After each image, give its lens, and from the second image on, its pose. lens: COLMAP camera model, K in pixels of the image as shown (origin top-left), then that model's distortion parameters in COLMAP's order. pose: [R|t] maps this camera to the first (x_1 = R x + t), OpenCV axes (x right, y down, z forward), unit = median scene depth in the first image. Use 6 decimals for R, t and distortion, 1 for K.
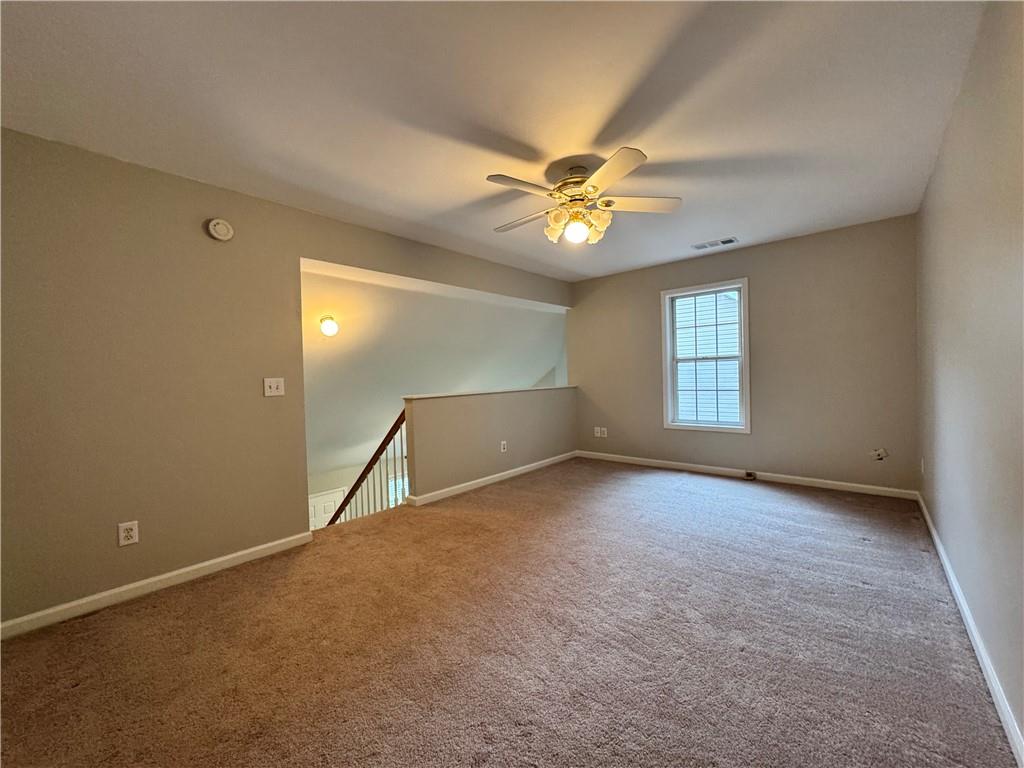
lens RADIAL K [[408.6, 0, 512.1], [0, 408.6, 384.7], [0, 0, 1]] dist [-0.002177, 0.000343]
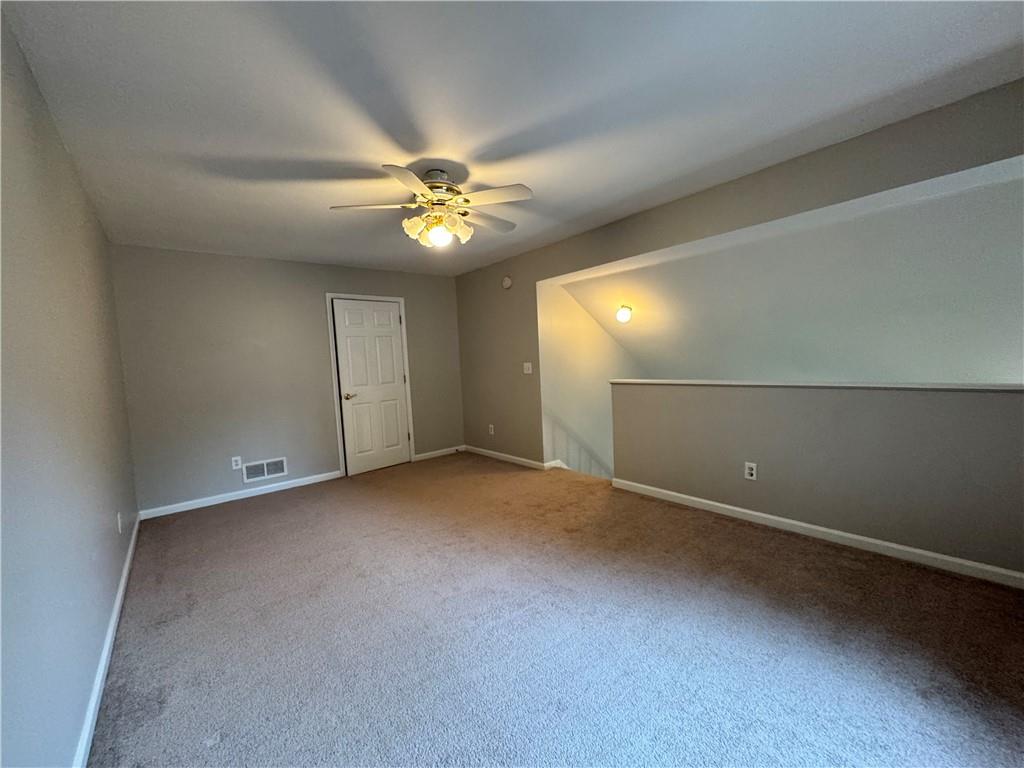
lens RADIAL K [[408.6, 0, 514.3], [0, 408.6, 385.4], [0, 0, 1]] dist [-0.002177, 0.000343]
pose [[-0.145997, 0.090019, -0.985181, 0.658398], [0.019114, 0.995922, 0.088168, -0.045100], [0.989100, -0.005959, -0.147122, 0.745426]]
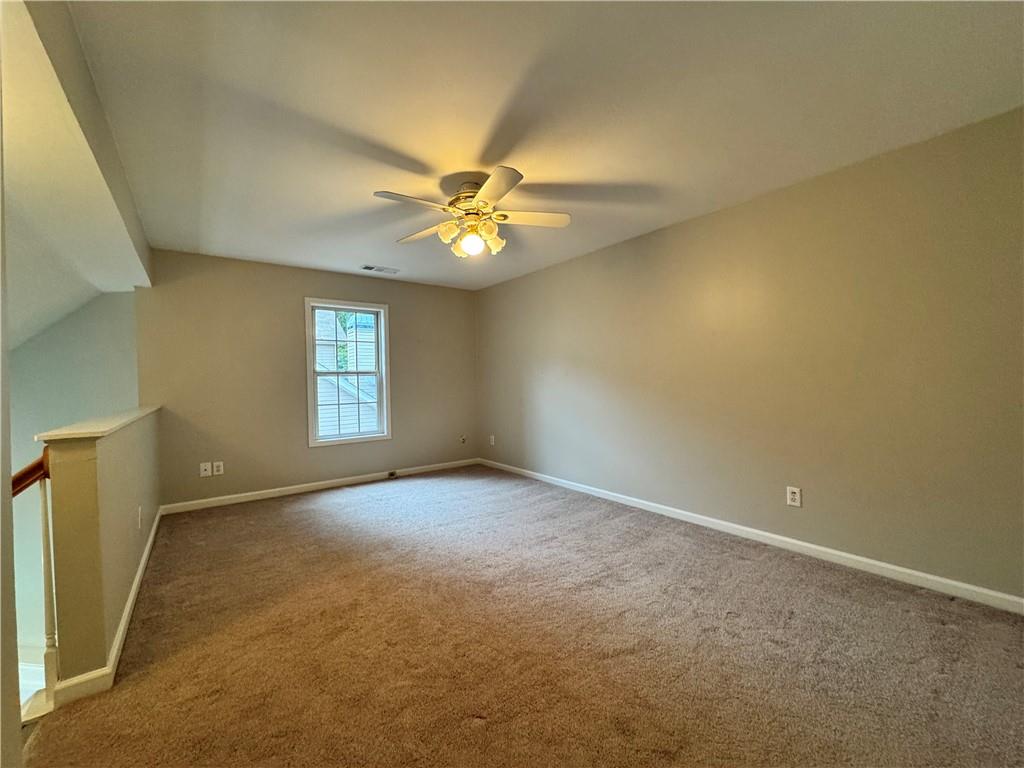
lens RADIAL K [[408.6, 0, 512.1], [0, 408.6, 385.8], [0, 0, 1]] dist [-0.002177, 0.000343]
pose [[0.207765, 0.010870, 0.978118, -0.469830], [0.038327, 0.999080, -0.019244, 0.004838], [-0.977428, 0.041487, 0.207157, 0.398838]]
